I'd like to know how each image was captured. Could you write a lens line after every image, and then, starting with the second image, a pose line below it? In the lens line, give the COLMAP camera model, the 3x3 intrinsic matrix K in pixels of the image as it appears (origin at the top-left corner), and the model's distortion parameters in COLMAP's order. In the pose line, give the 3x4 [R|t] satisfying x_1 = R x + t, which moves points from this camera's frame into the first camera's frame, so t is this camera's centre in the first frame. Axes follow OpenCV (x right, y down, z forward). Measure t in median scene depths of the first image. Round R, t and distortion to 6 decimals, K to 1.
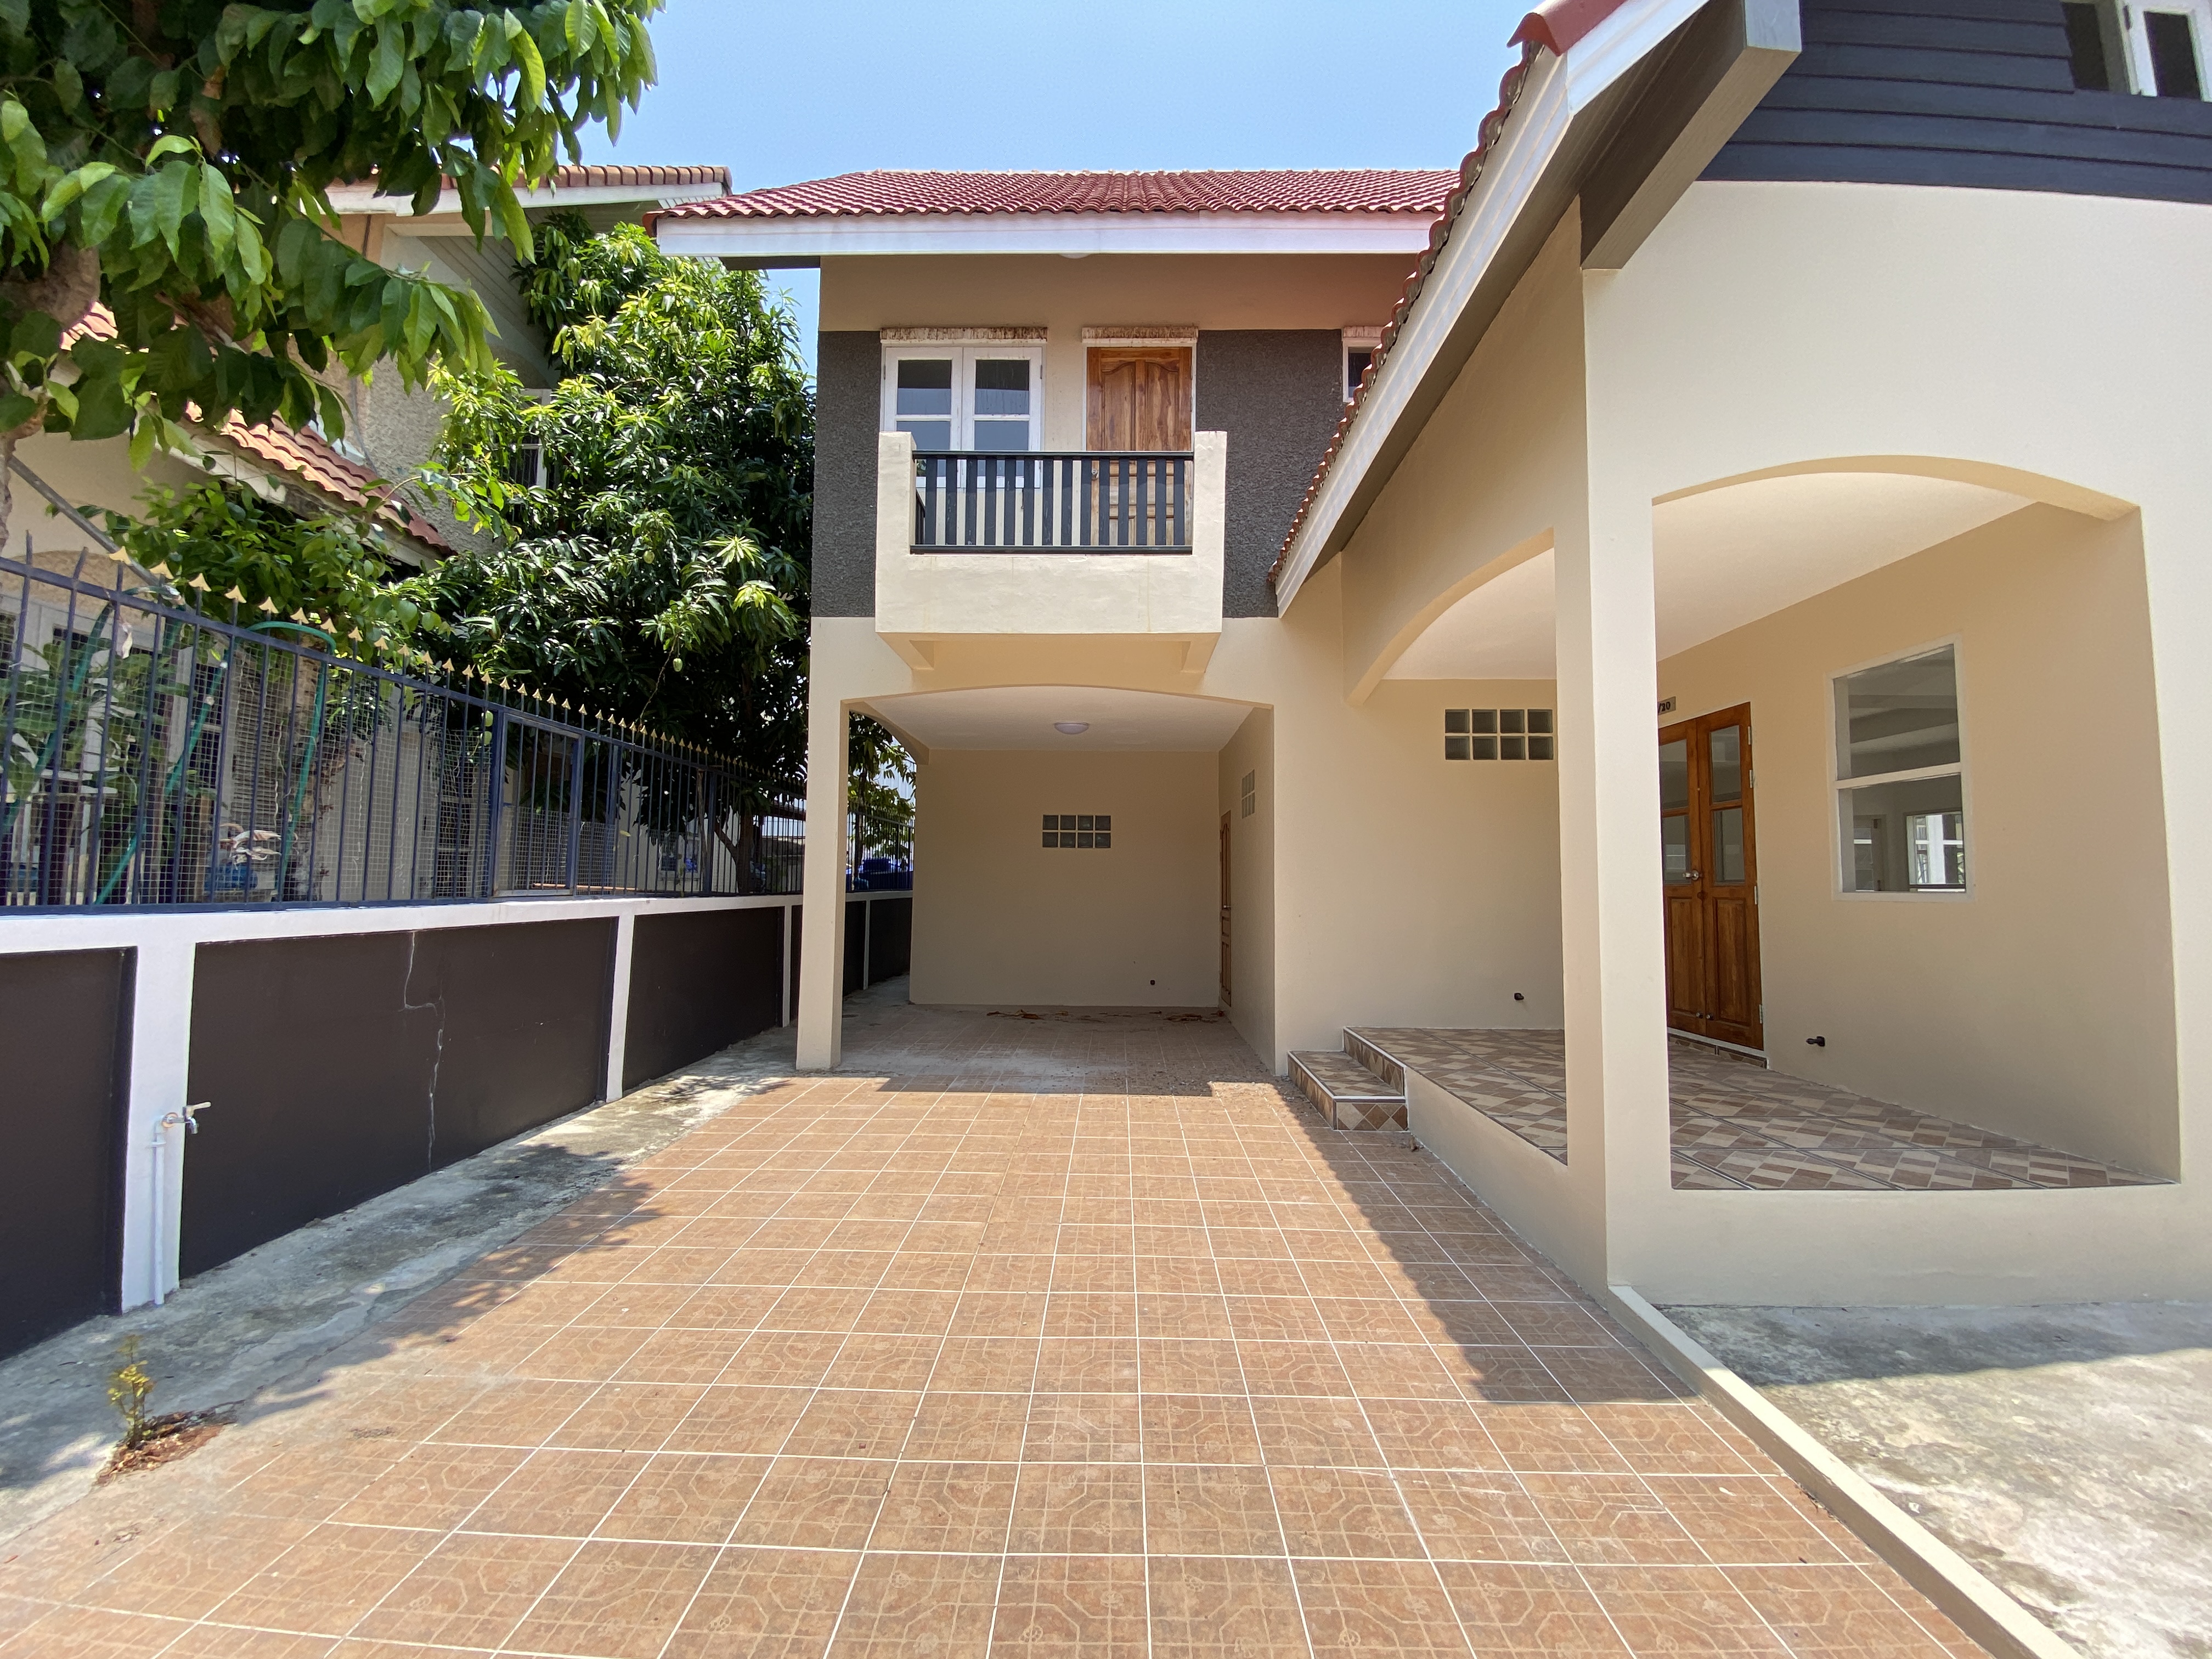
lens RADIAL K [[906.1, 0, 1106.0], [0, 906.1, 829.5], [0, 0, 1]] dist [0.002739, -0.000120]
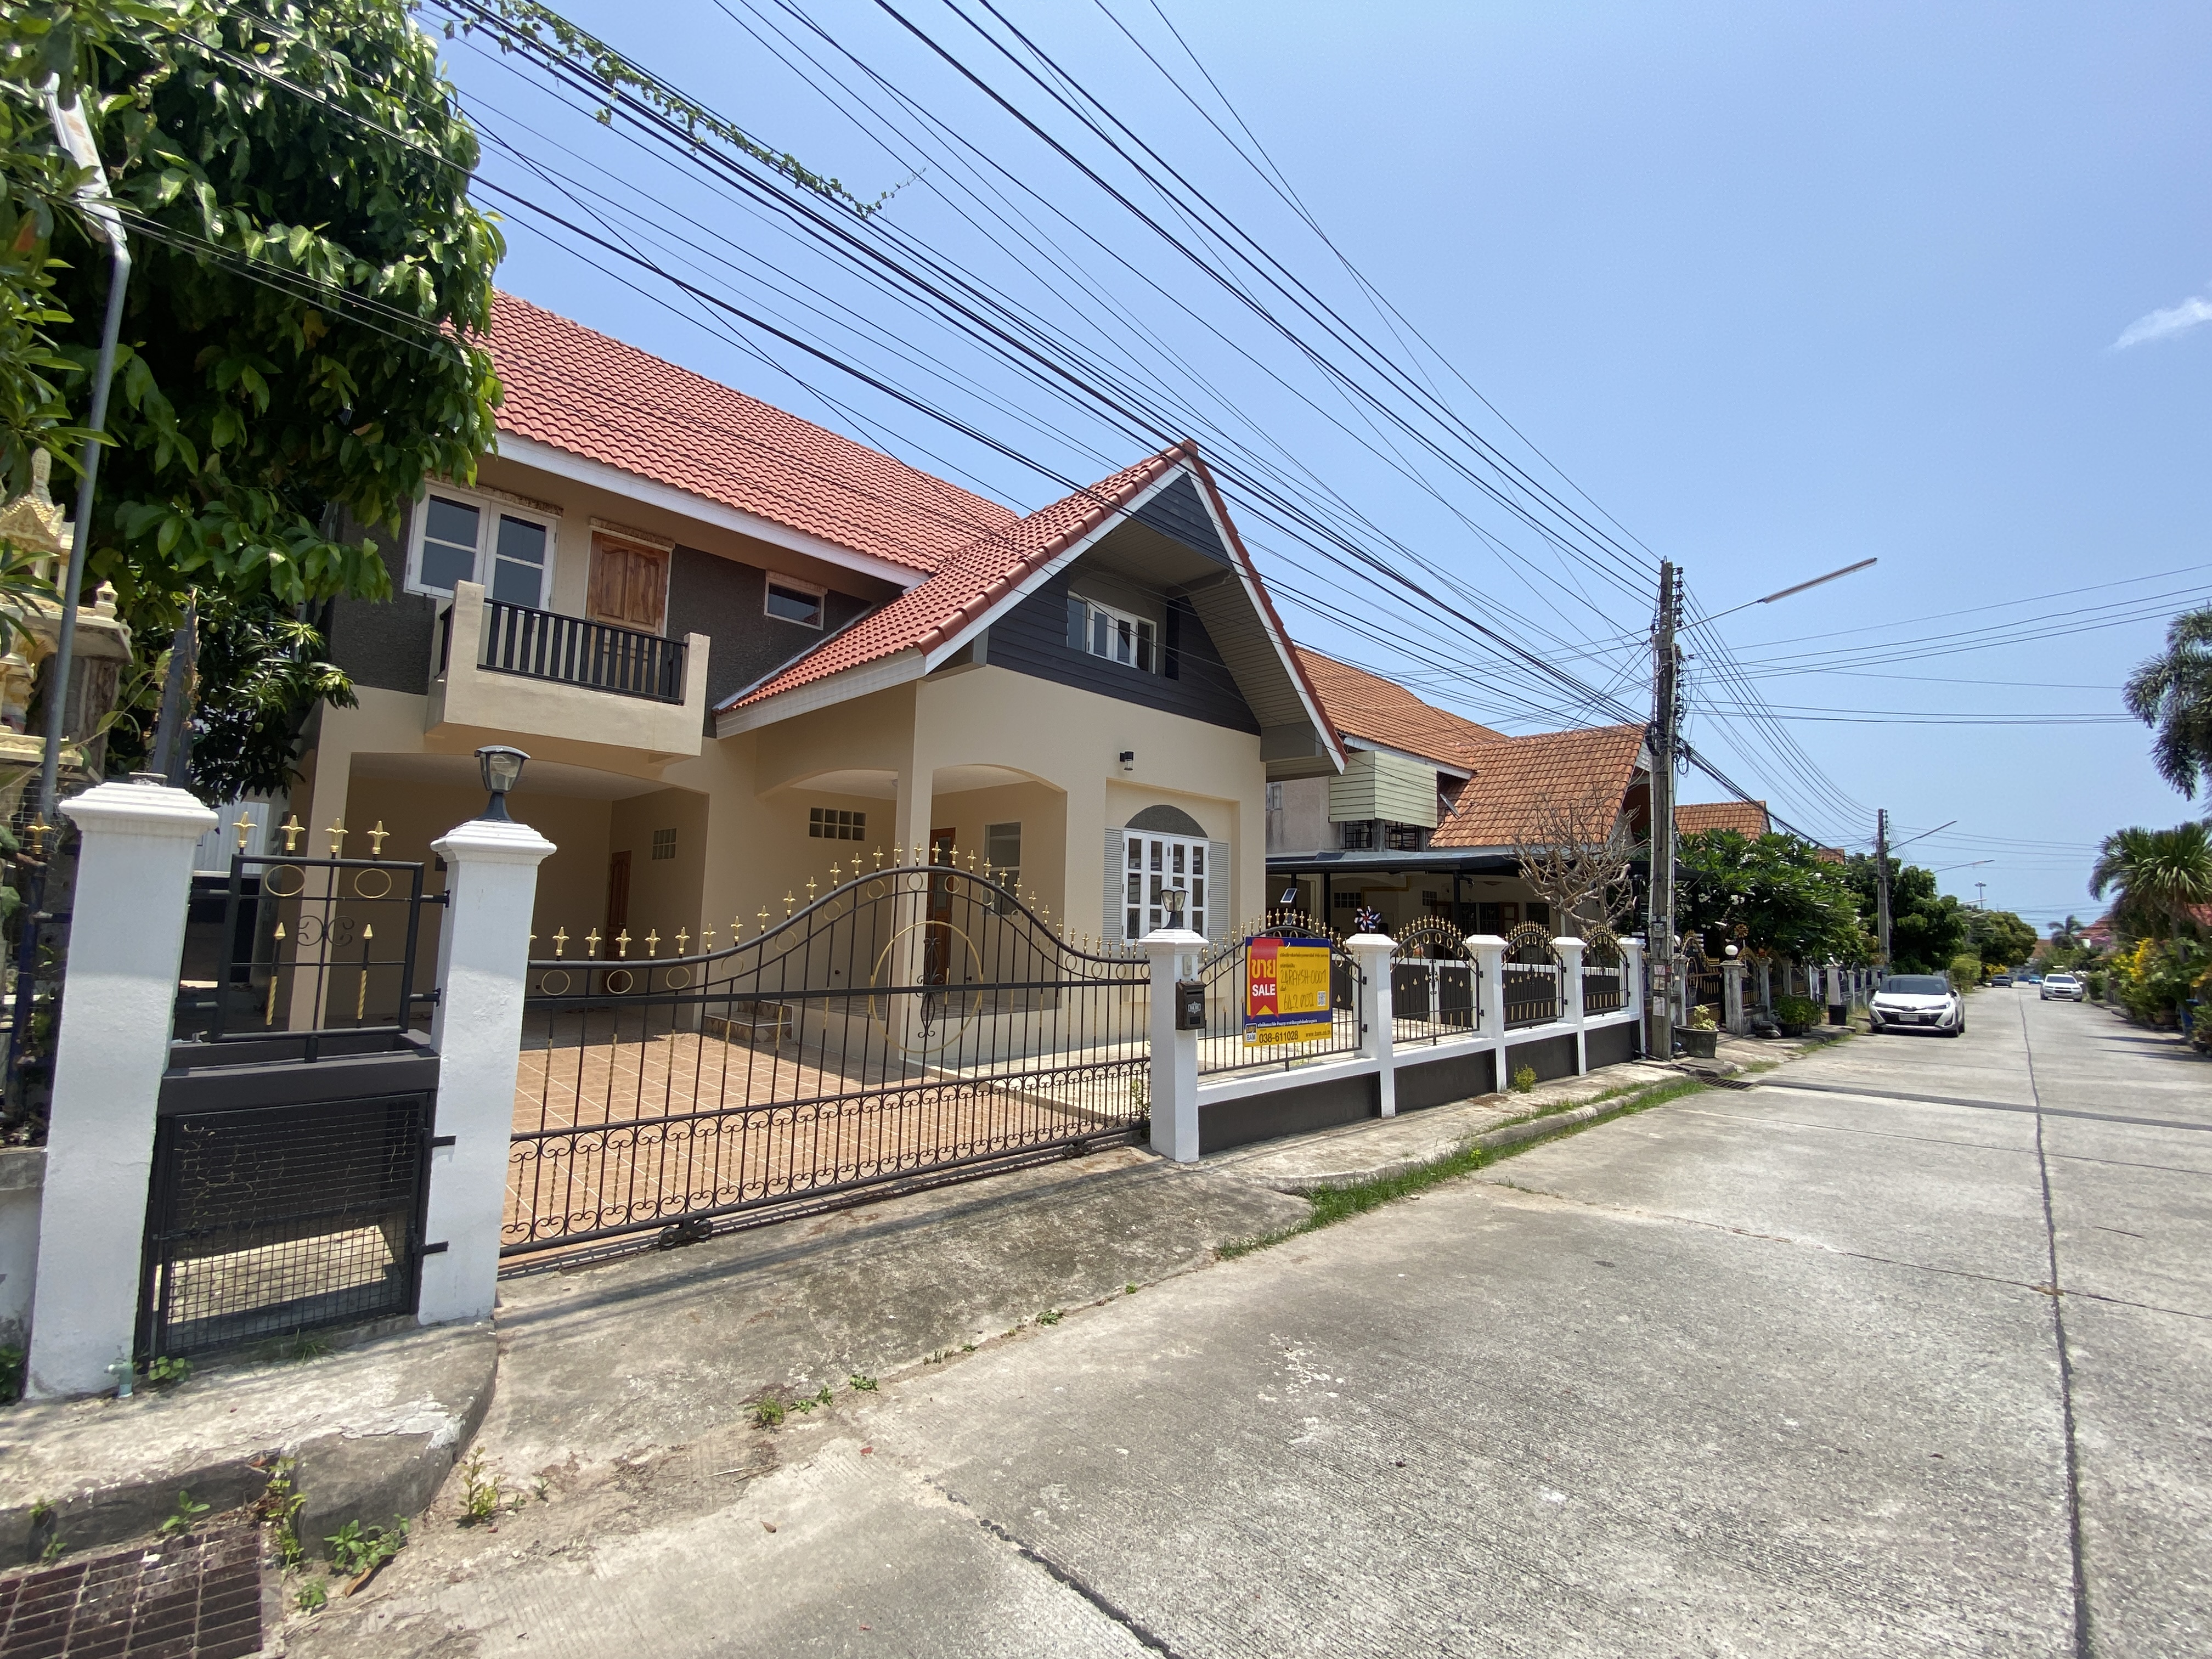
lens RADIAL K [[906.1, 0, 1106.0], [0, 906.1, 829.5], [0, 0, 1]] dist [0.002739, -0.000120]
pose [[0.689716, 0.074403, 0.720247, -0.493231], [-0.056639, 0.997203, -0.048775, -0.037456], [-0.721861, -0.007153, 0.692001, -0.626913]]
